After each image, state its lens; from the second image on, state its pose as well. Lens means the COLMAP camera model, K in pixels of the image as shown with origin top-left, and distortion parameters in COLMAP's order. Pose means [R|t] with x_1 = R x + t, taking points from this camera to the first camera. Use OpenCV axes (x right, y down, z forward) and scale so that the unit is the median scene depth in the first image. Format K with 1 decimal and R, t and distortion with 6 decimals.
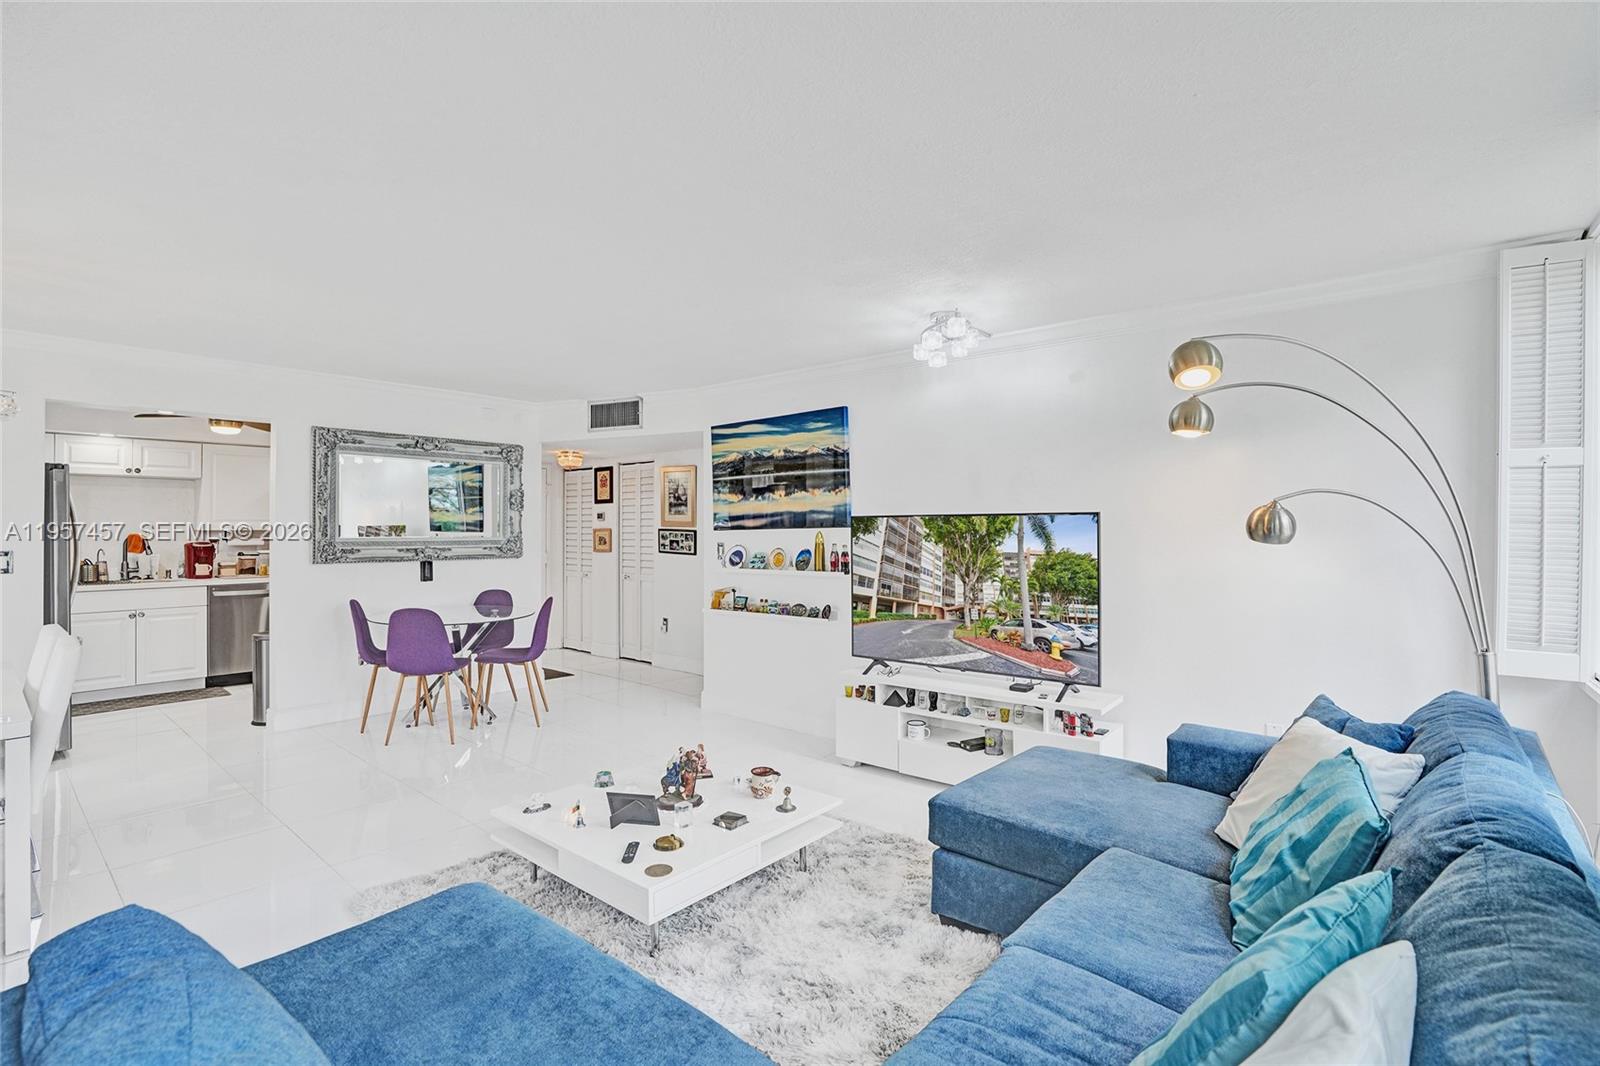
lens RADIAL K [[746.2, 0, 807.5], [0, 746.2, 530.3], [0, 0, 1]] dist [-0.070091, 0.027452]
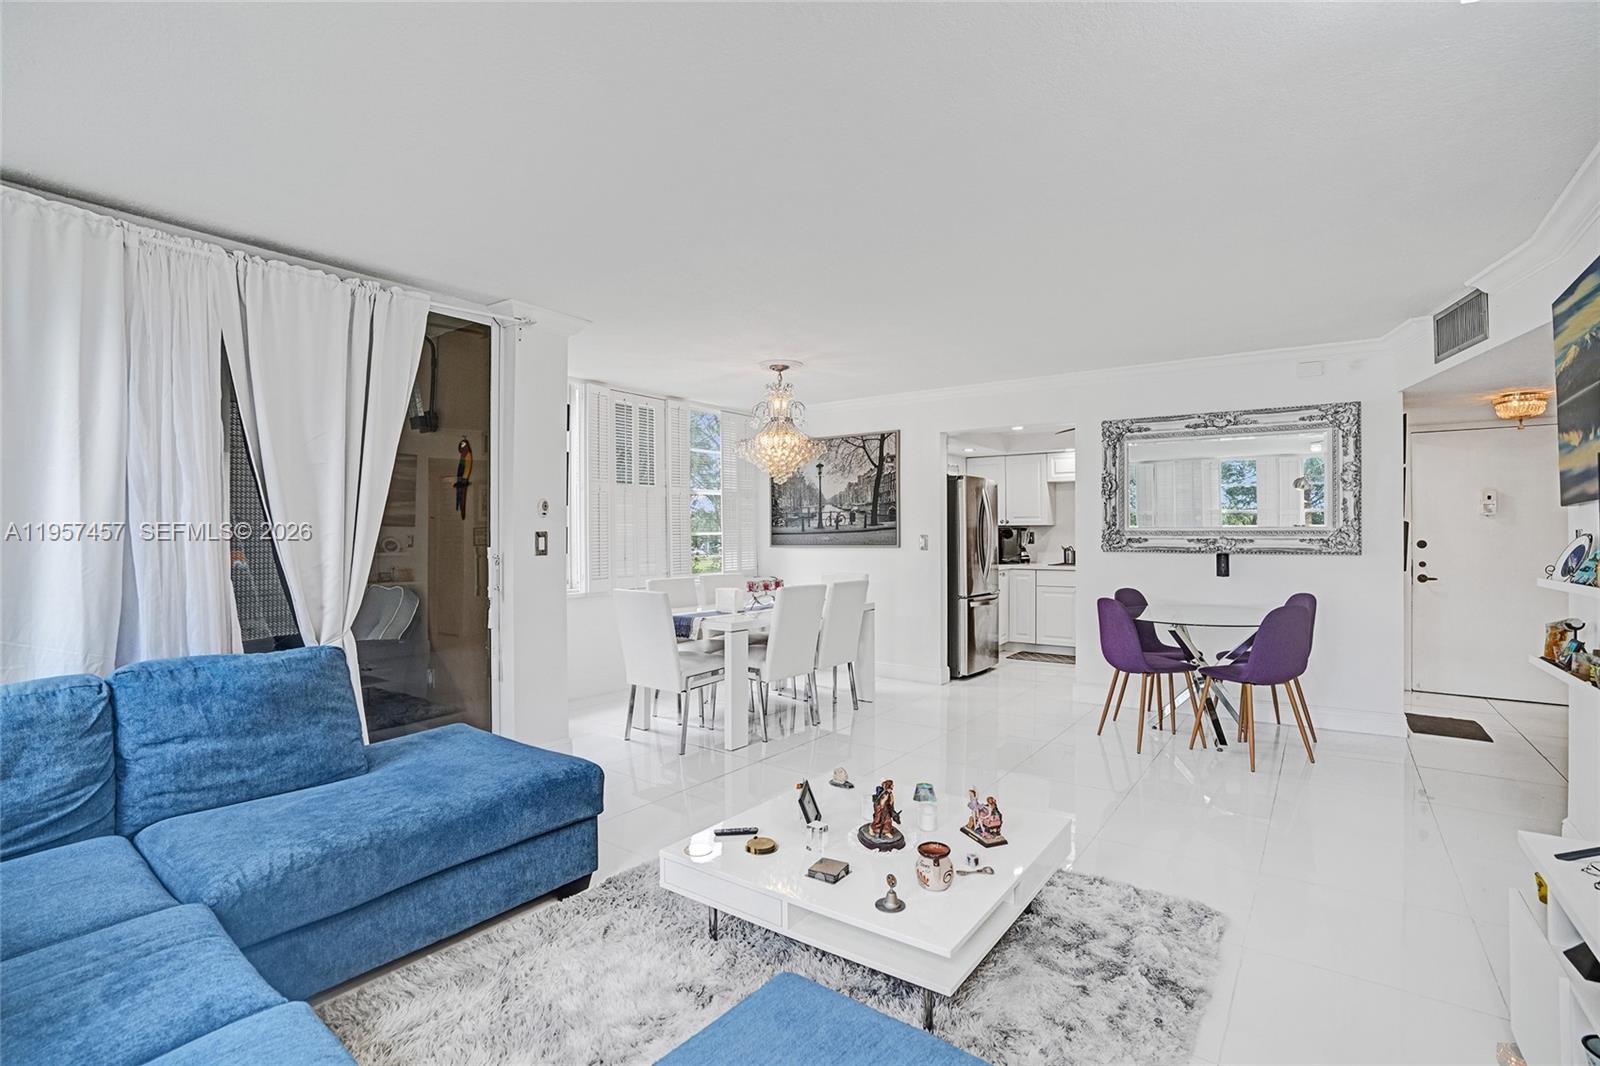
lens RADIAL K [[746.2, 0, 807.5], [0, 746.2, 530.3], [0, 0, 1]] dist [-0.070091, 0.027452]
pose [[0.068616, -0.006941, -0.997619, 0.269730], [-0.002063, 0.999973, -0.007099, 0.017997], [0.997641, 0.002545, 0.068600, 0.375298]]
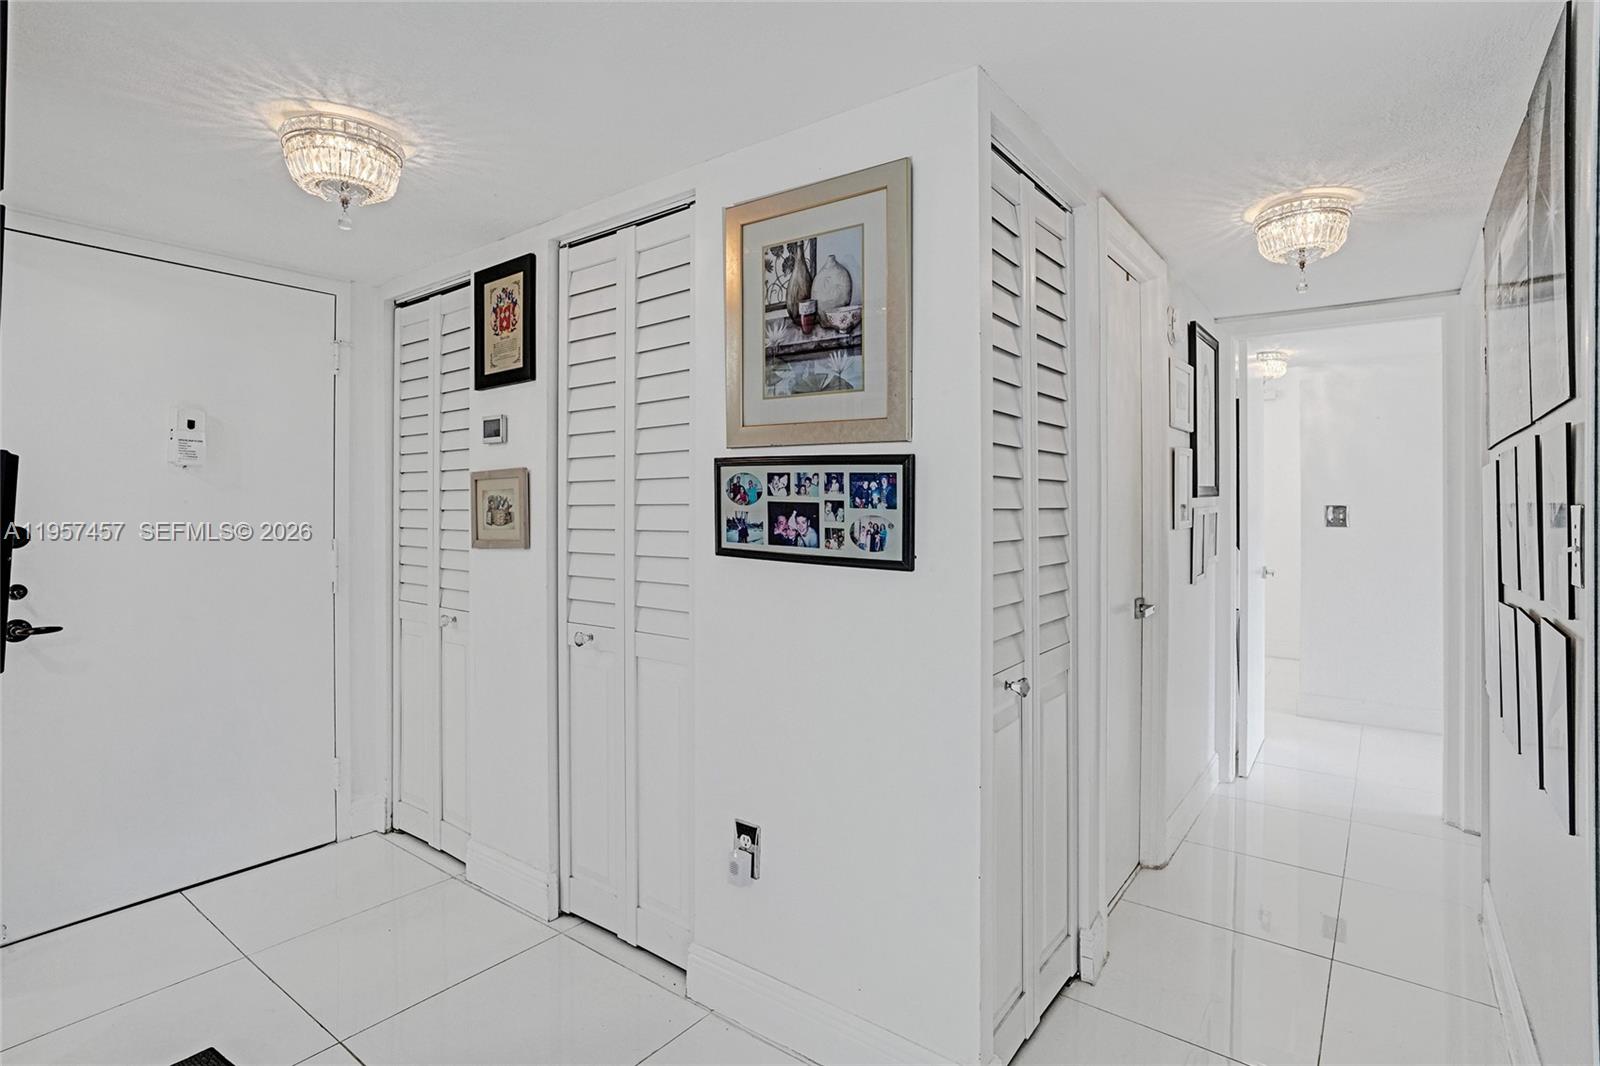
lens RADIAL K [[746.2, 0, 807.5], [0, 746.2, 530.3], [0, 0, 1]] dist [-0.070091, 0.027452]
pose [[0.997718, 0.000364, 0.067515, -0.204066], [-0.001852, 0.999757, 0.021973, 0.017771], [-0.067491, -0.022048, 0.997476, 0.820835]]
